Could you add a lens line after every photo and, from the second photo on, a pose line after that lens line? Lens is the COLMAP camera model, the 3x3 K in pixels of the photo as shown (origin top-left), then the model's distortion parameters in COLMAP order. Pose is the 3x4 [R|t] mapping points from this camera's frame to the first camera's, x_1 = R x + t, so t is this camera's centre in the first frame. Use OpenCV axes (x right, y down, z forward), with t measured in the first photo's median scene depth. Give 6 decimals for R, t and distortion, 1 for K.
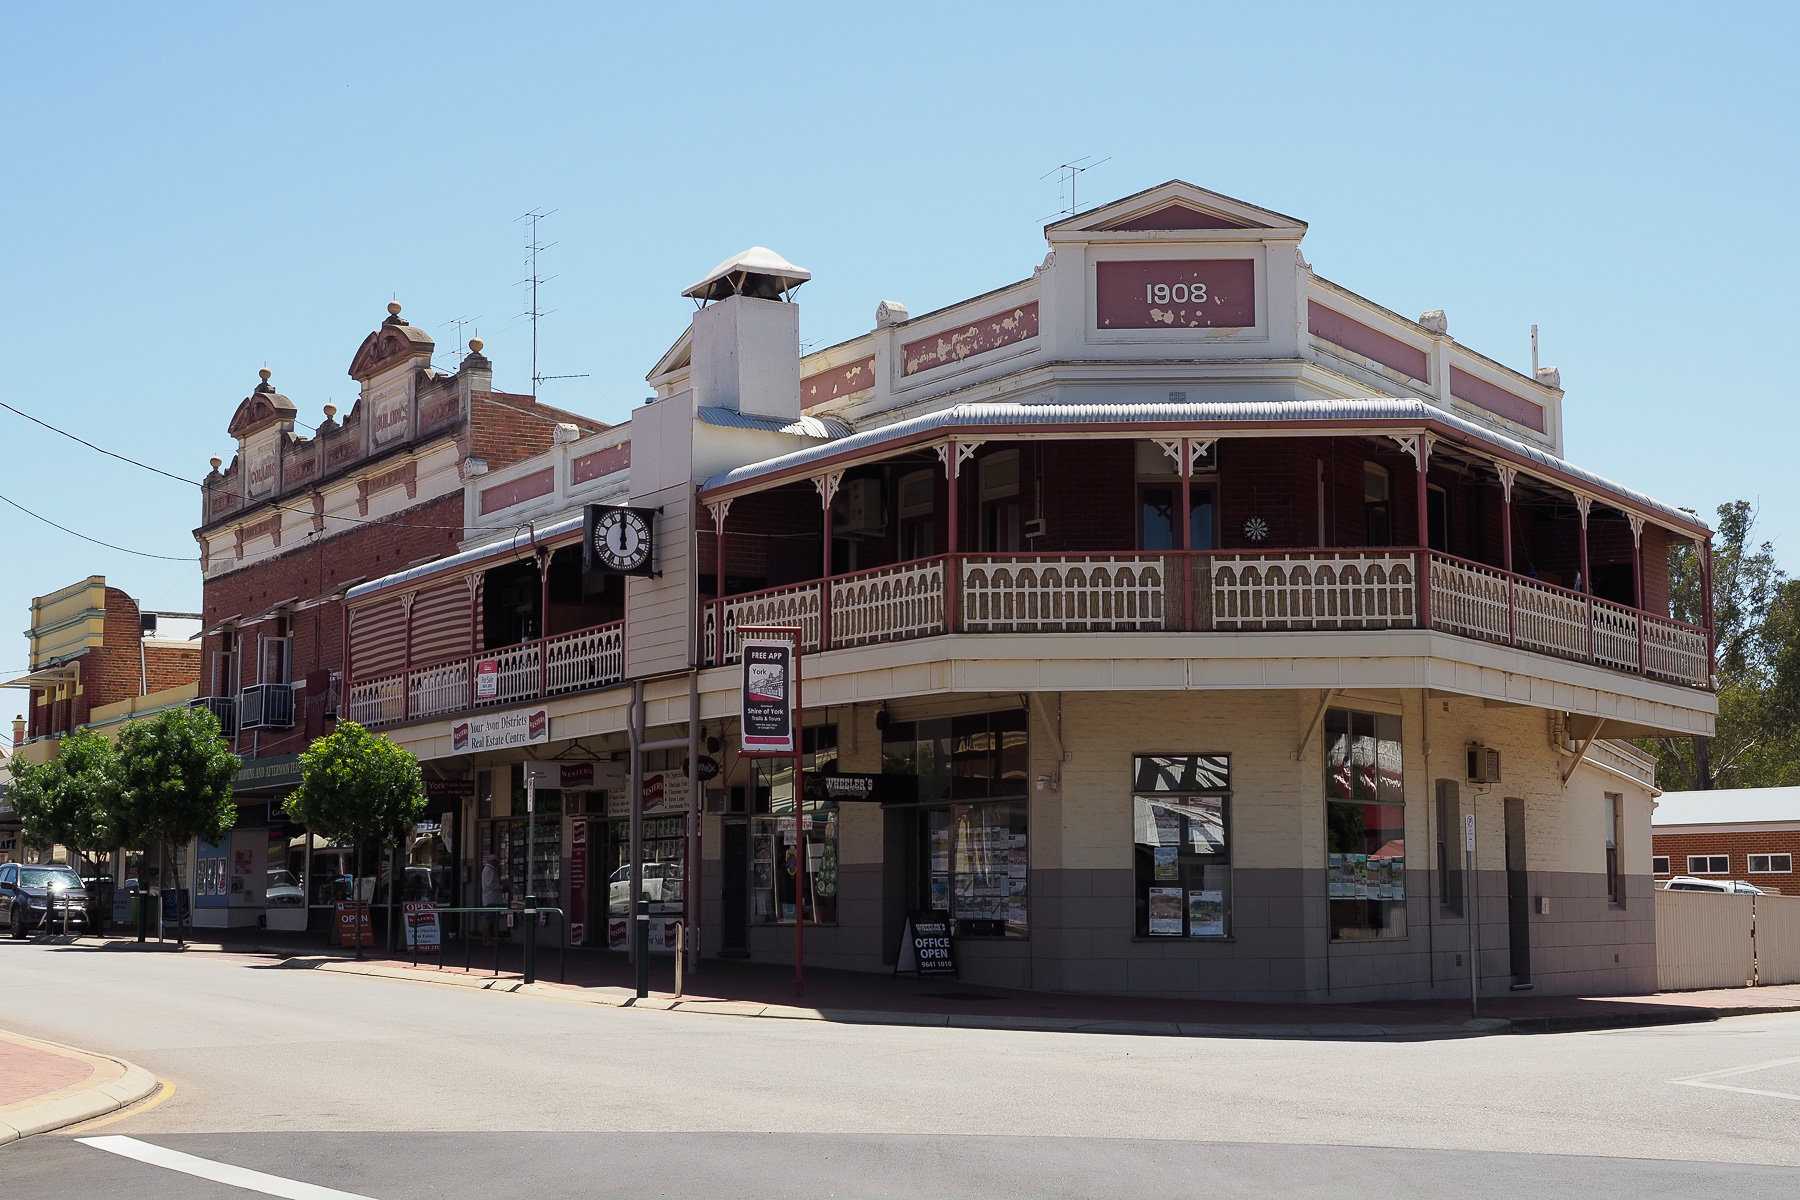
lens RADIAL K [[2560.1, 0, 900.0], [0, 2560.1, 600.0], [0, 0, 1]] dist [0.020088, 0.052058]
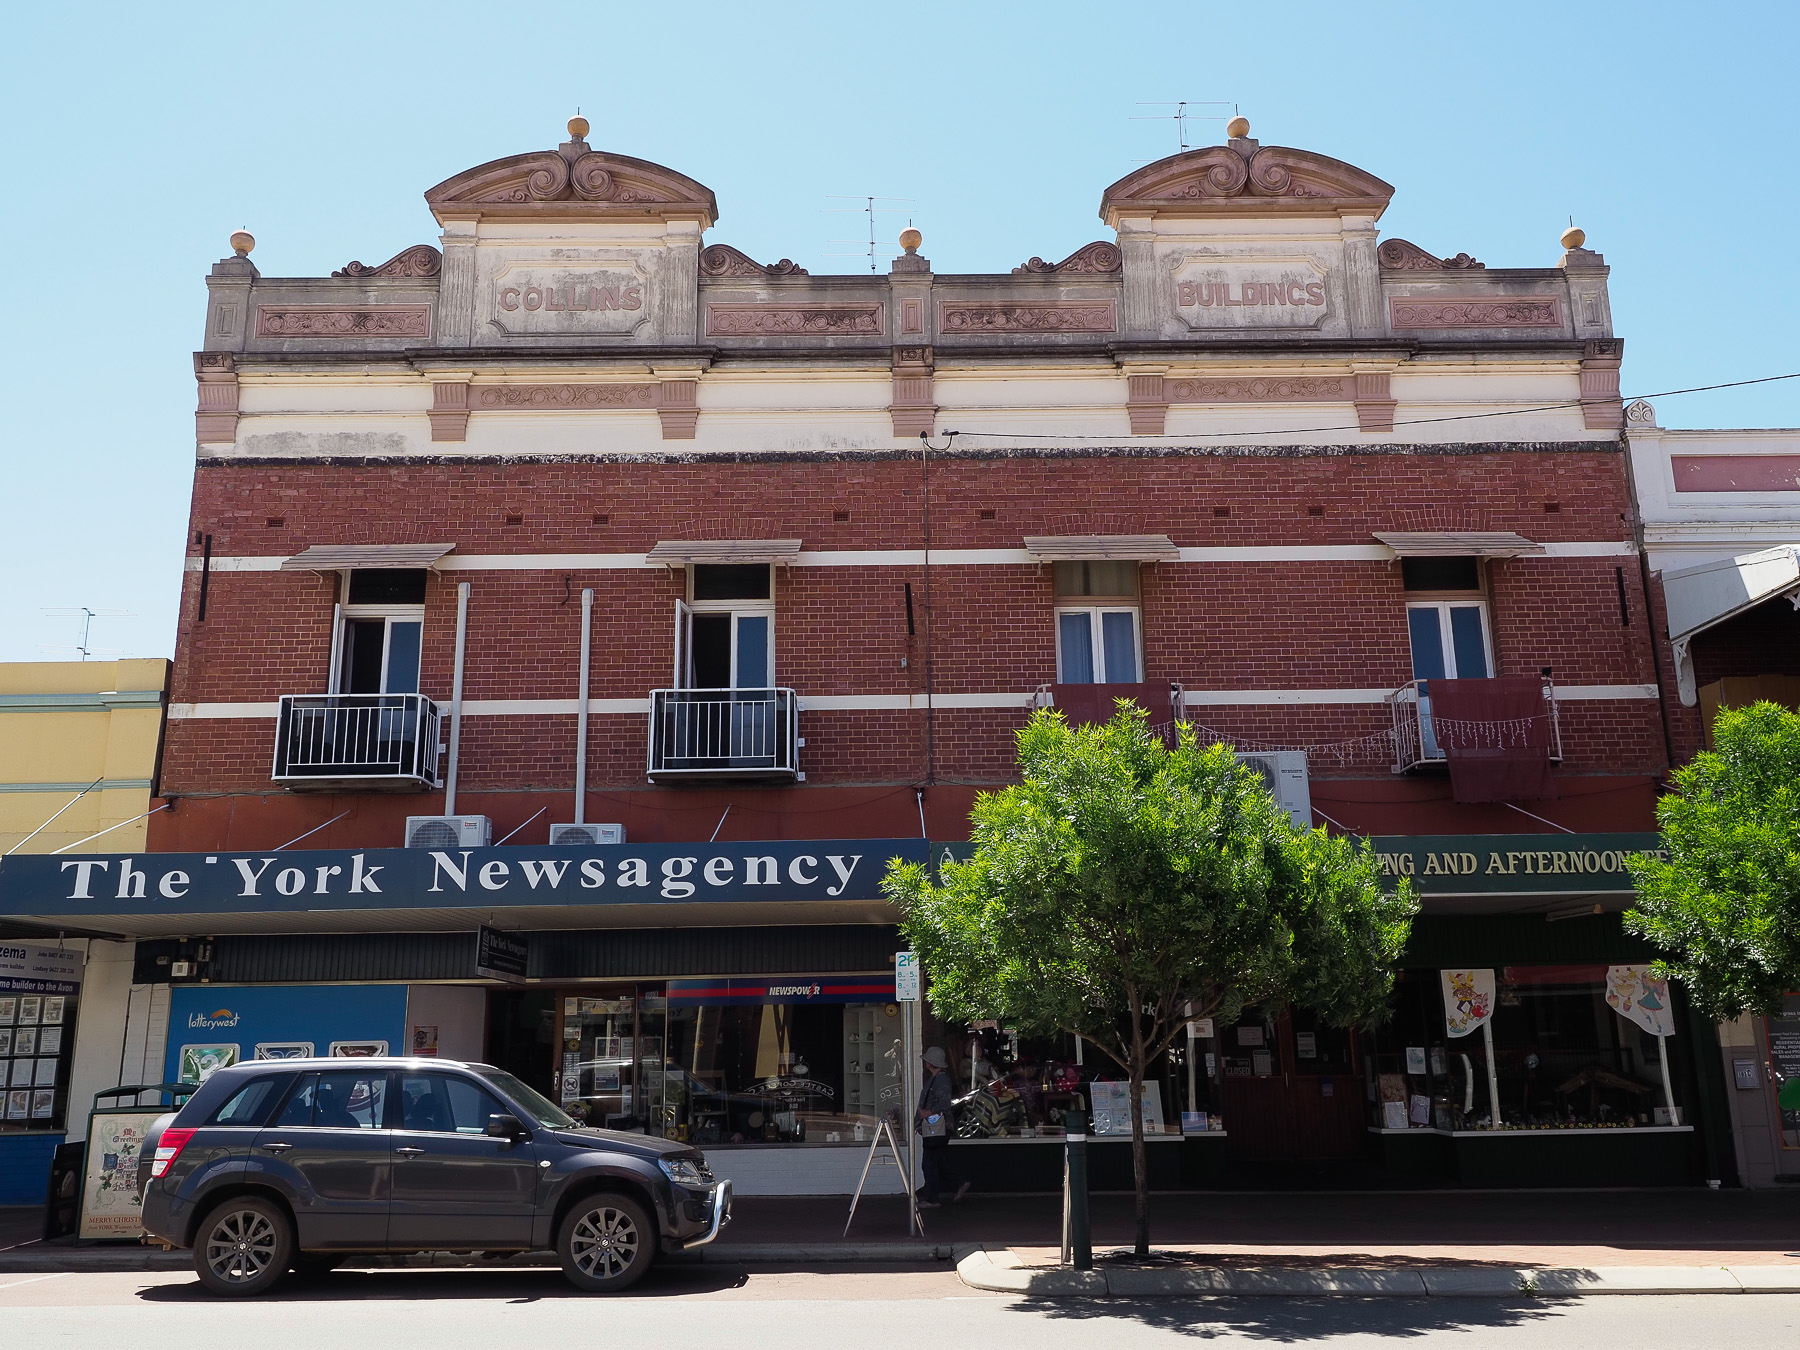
lens RADIAL K [[1632.2, 0, 900.0], [0, 1632.2, 675.0], [0, 0, 1]] dist [0.000572, -0.001741]
pose [[0.503654, 0.213864, 0.837015, -0.714952], [-0.078240, 0.976184, -0.202344, 0.130030], [-0.860355, 0.036423, 0.508392, 1.176651]]
